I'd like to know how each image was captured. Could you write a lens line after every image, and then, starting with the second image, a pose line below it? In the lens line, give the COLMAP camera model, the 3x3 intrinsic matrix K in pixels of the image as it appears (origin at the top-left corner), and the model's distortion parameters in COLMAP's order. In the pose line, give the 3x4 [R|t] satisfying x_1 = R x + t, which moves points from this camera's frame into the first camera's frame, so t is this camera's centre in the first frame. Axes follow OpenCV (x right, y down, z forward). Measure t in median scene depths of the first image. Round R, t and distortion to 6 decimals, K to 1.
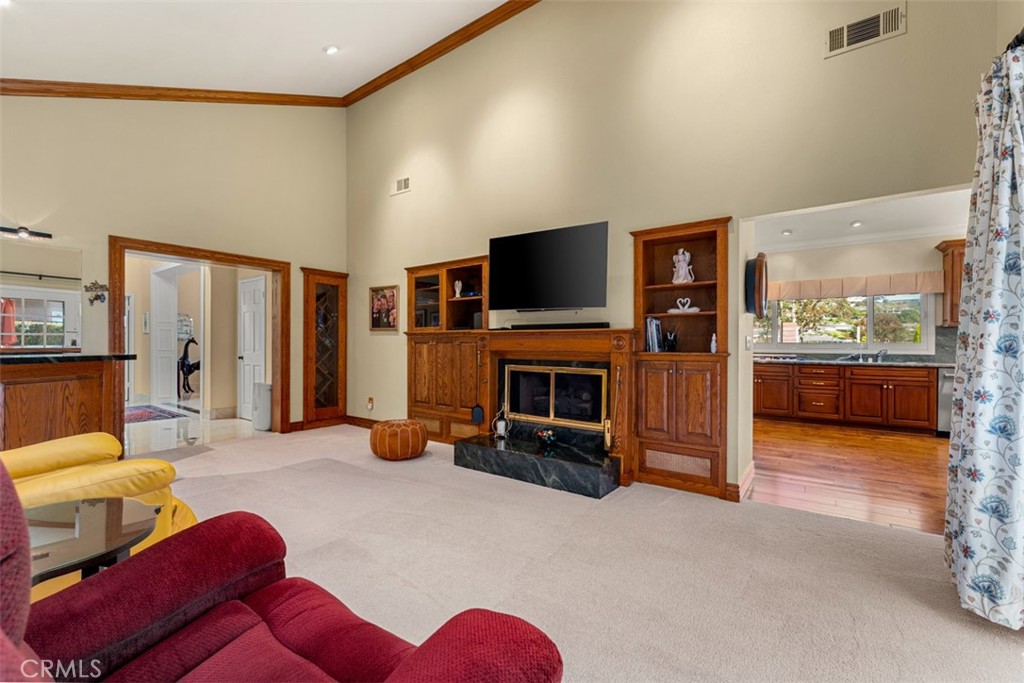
lens RADIAL K [[420.5, 0, 509.1], [0, 420.5, 342.1], [0, 0, 1]] dist [-0.000707, -0.000342]
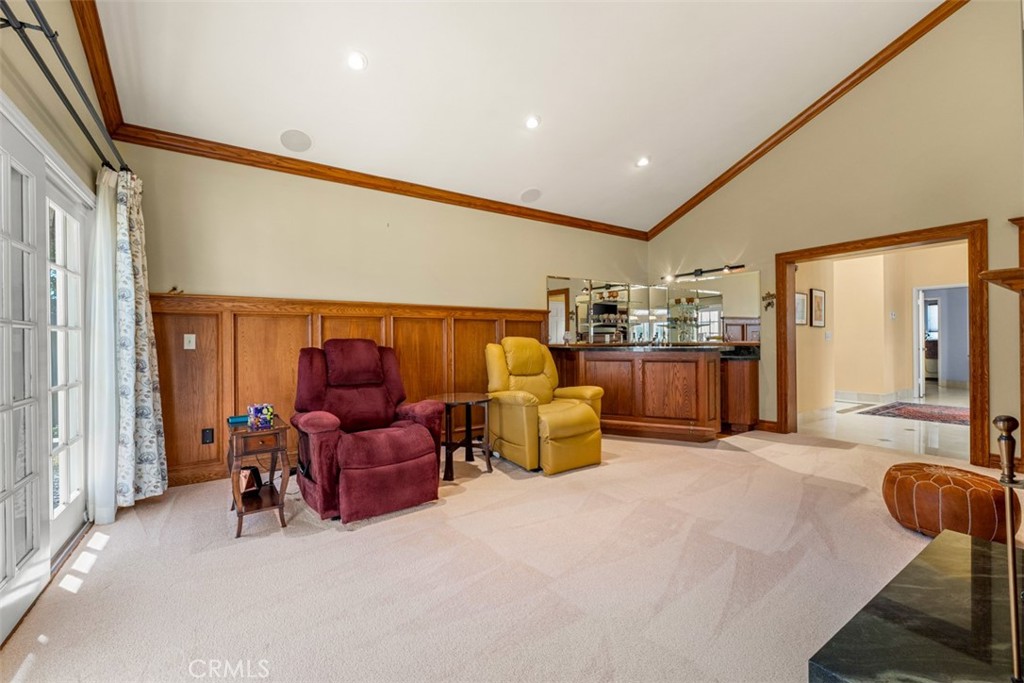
lens RADIAL K [[420.5, 0, 509.1], [0, 420.5, 342.1], [0, 0, 1]] dist [-0.000707, -0.000342]
pose [[-0.329030, -0.000341, -0.944319, 0.521991], [0.011014, 0.999931, -0.004199, 0.007206], [0.944255, -0.011782, -0.329004, 0.675842]]
